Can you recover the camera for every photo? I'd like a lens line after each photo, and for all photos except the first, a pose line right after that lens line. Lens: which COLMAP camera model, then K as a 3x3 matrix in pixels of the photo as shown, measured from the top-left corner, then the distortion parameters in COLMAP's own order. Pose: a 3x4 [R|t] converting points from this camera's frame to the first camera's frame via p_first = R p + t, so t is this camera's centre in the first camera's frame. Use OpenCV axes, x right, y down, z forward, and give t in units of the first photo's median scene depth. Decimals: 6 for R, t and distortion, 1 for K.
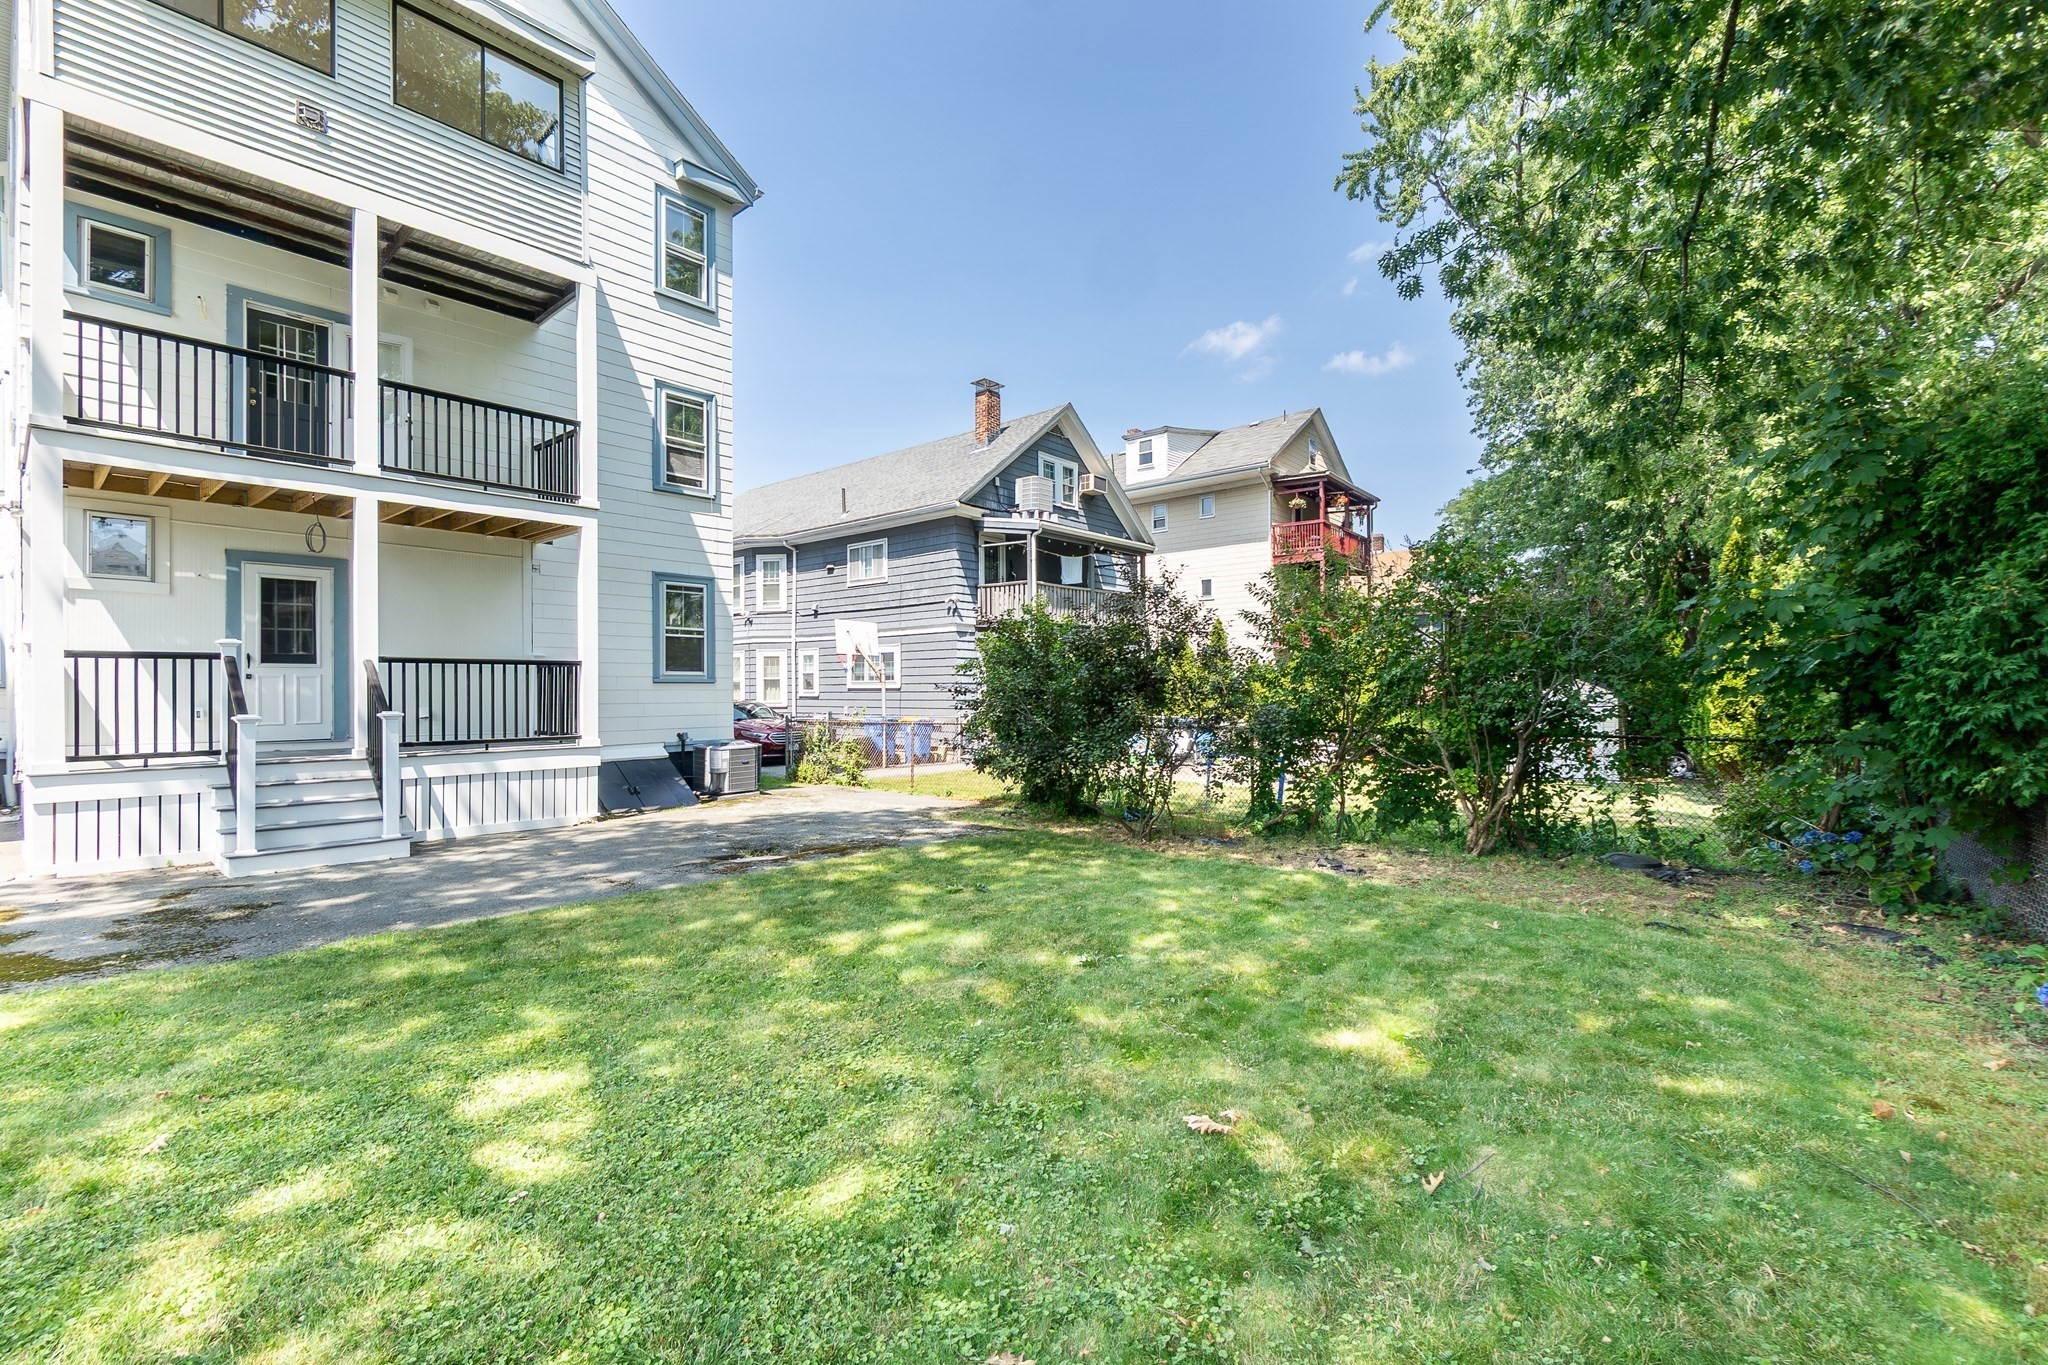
lens RADIAL K [[934.8, 0, 1008.4], [0, 934.8, 684.0], [0, 0, 1]] dist [0.005131, -0.000381]
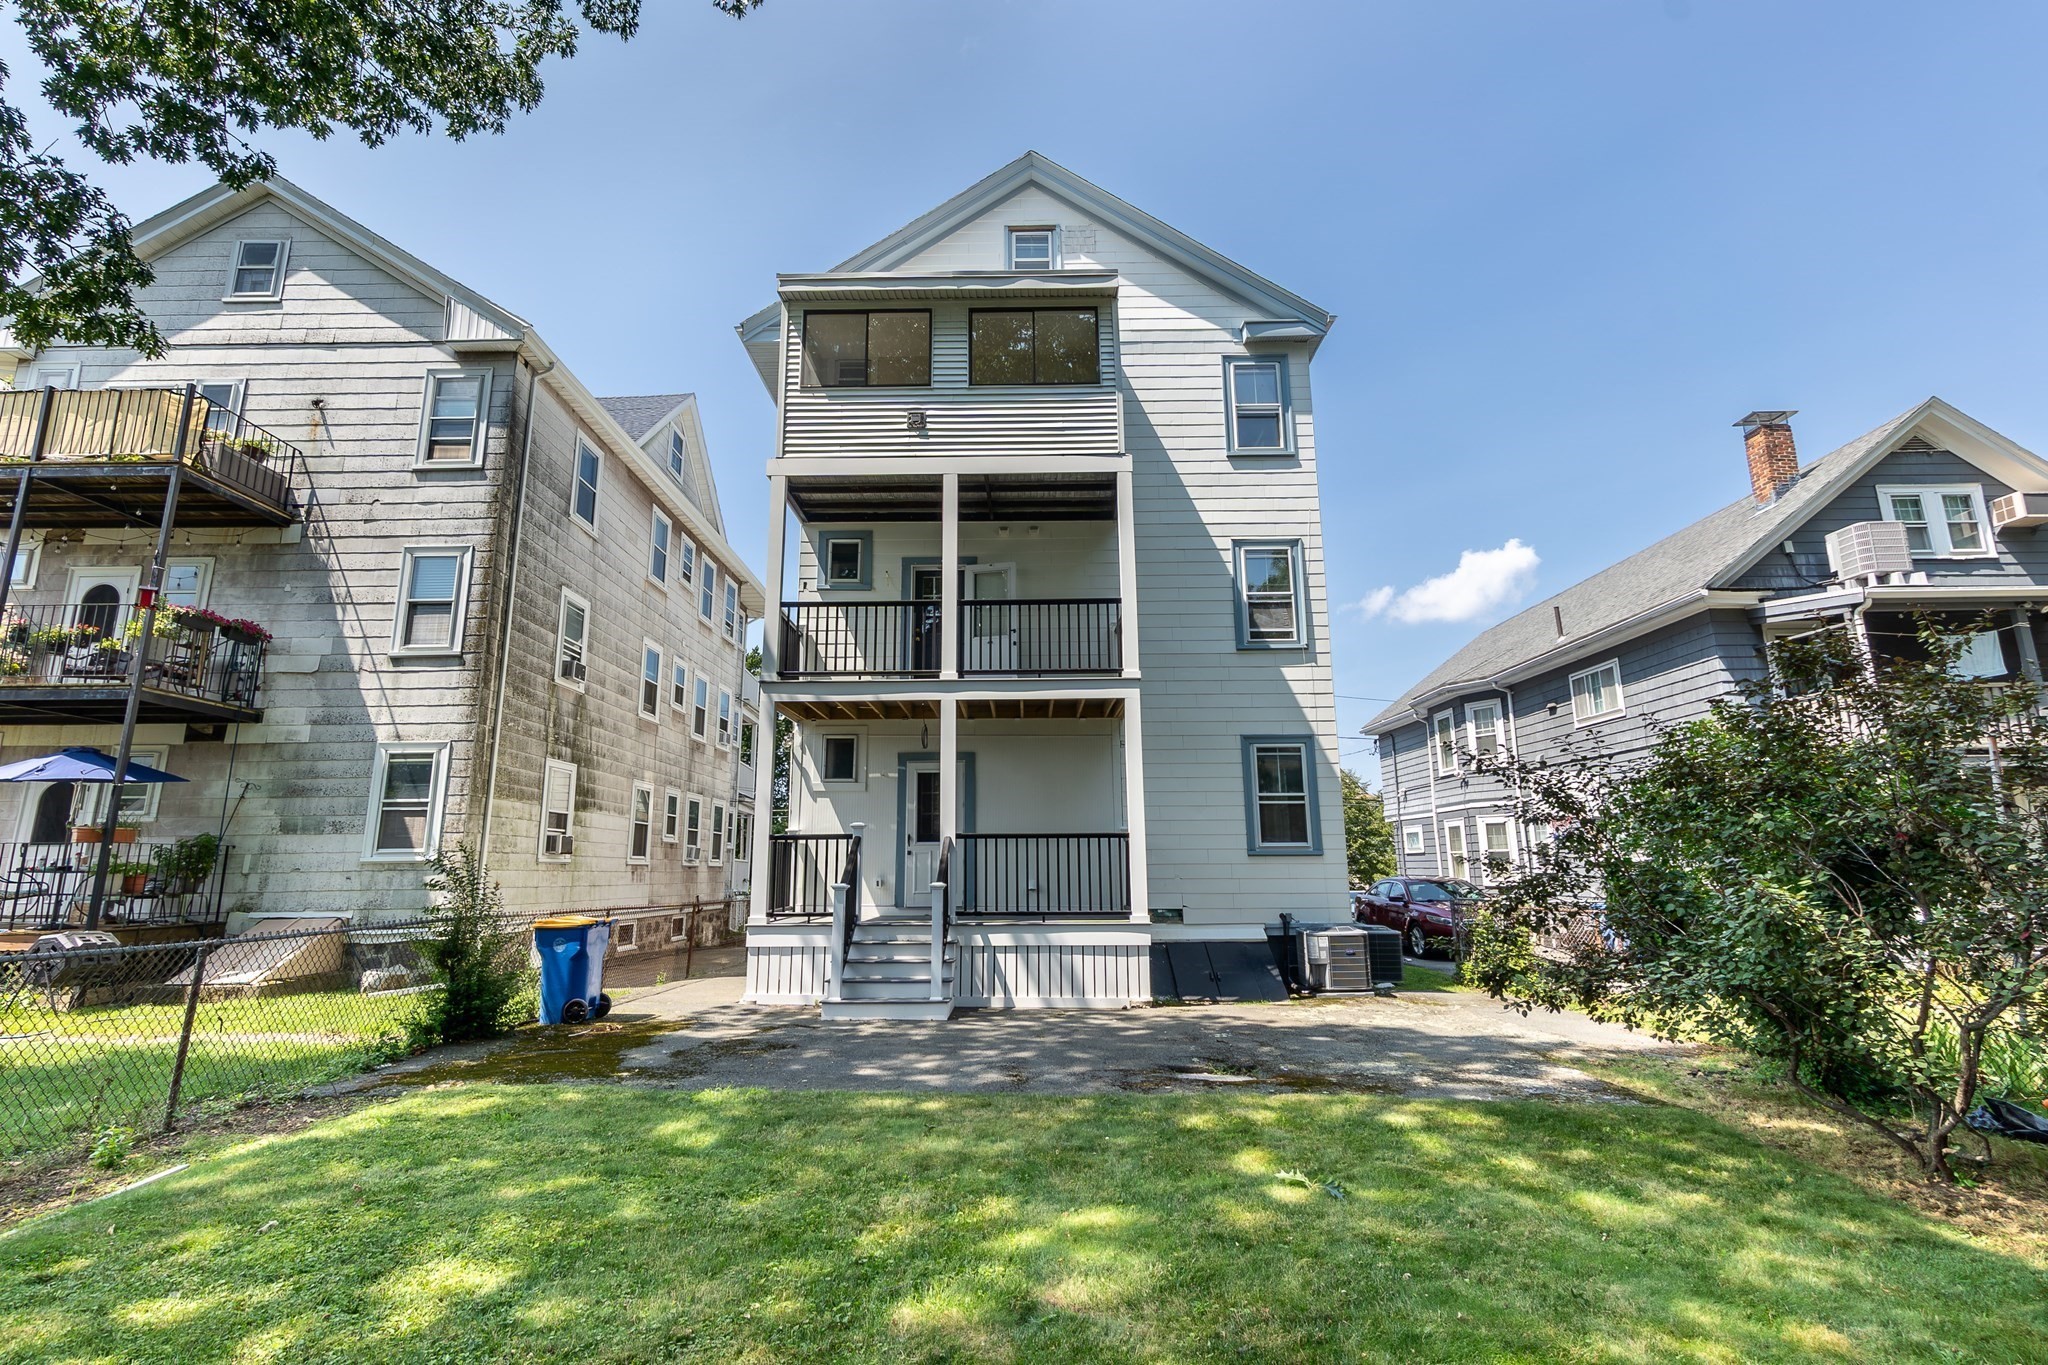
lens RADIAL K [[934.8, 0, 1017.6], [0, 934.8, 678.7], [0, 0, 1]] dist [0.005131, -0.000381]
pose [[0.626035, -0.155322, -0.764169, 0.202380], [0.005458, 0.980811, -0.194885, 0.005876], [0.779775, 0.117834, 0.614870, 0.239208]]
